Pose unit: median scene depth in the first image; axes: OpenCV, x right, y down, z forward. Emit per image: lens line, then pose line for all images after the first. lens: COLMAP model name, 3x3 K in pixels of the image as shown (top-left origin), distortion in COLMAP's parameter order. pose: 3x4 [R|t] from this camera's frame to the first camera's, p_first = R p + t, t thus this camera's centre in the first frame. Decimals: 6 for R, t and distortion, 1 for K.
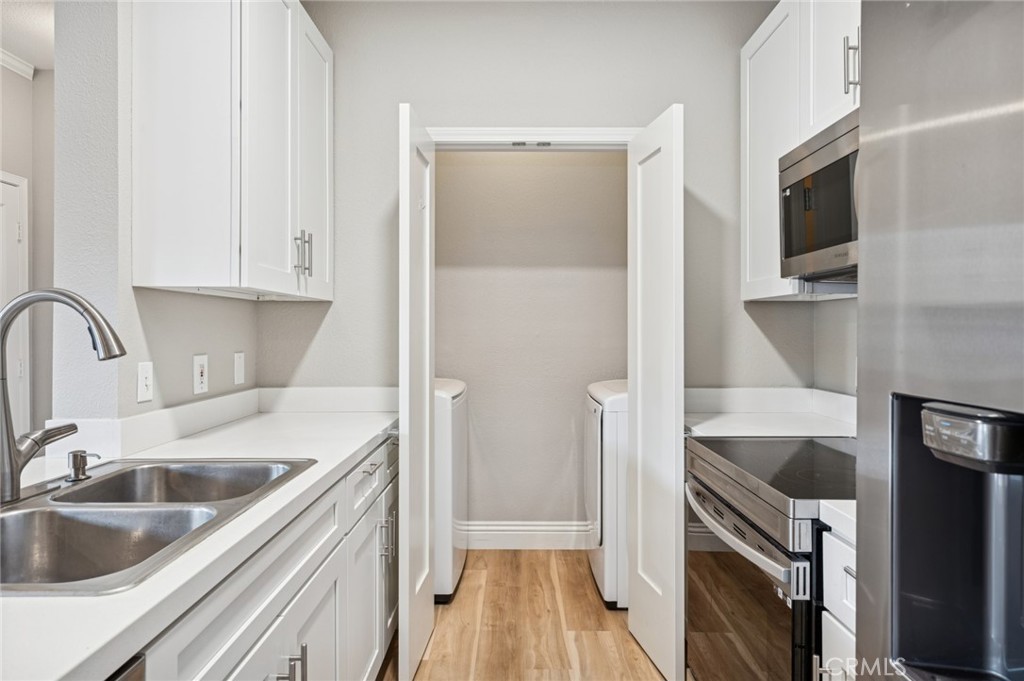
lens RADIAL K [[608.5, 0, 513.2], [0, 608.5, 332.6], [0, 0, 1]] dist [0.003279, 0.000229]
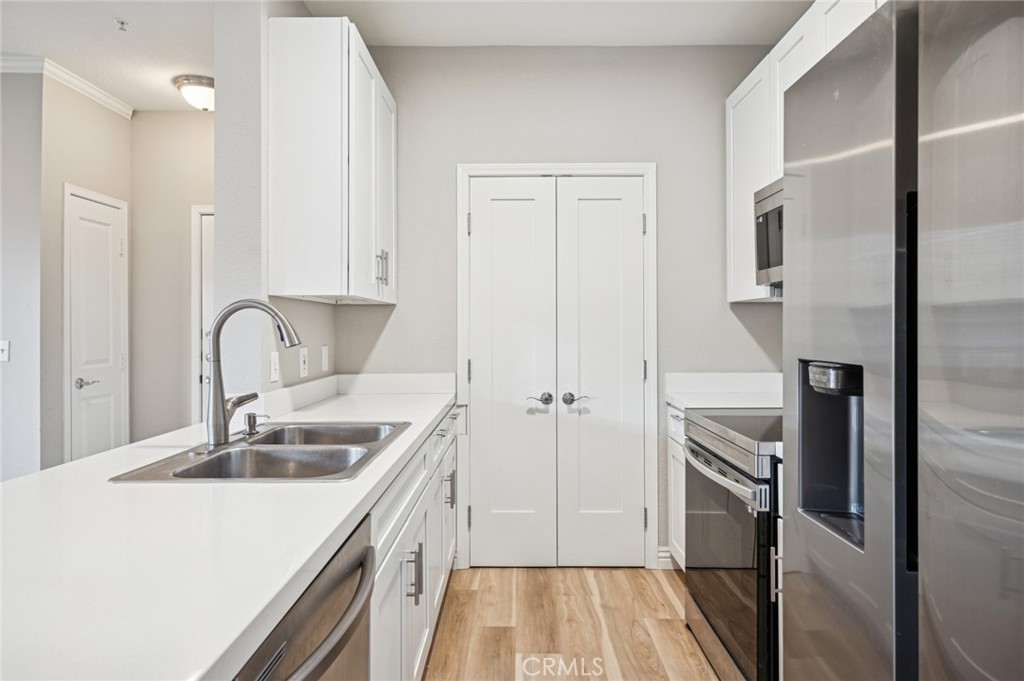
lens RADIAL K [[592.9, 0, 507.3], [0, 592.9, 331.1], [0, 0, 1]] dist [-0.004060, -0.000132]
pose [[0.999923, -0.004892, -0.011384, -0.087417], [0.004899, 0.999988, 0.000583, 0.004804], [0.011381, -0.000639, 0.999935, -0.307738]]
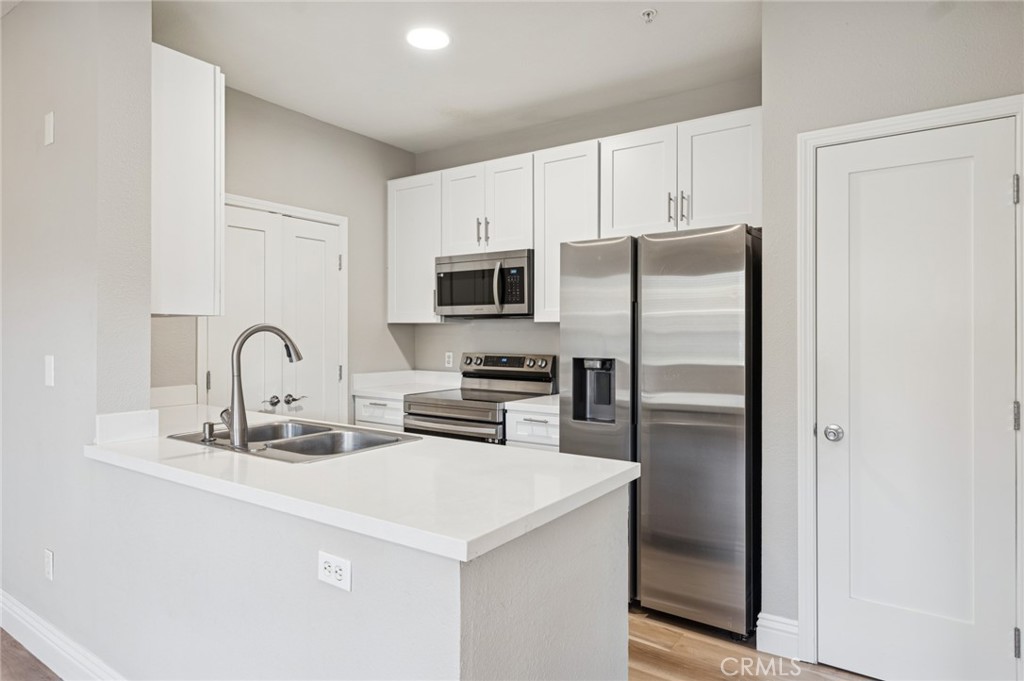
lens RADIAL K [[608.5, 0, 513.2], [0, 608.5, 332.6], [0, 0, 1]] dist [0.003279, 0.000229]
pose [[0.566088, 0.000550, 0.824345, -1.320929], [0.000736, 0.999999, -0.001172, -0.032116], [-0.824345, 0.001270, 0.566087, -0.460497]]
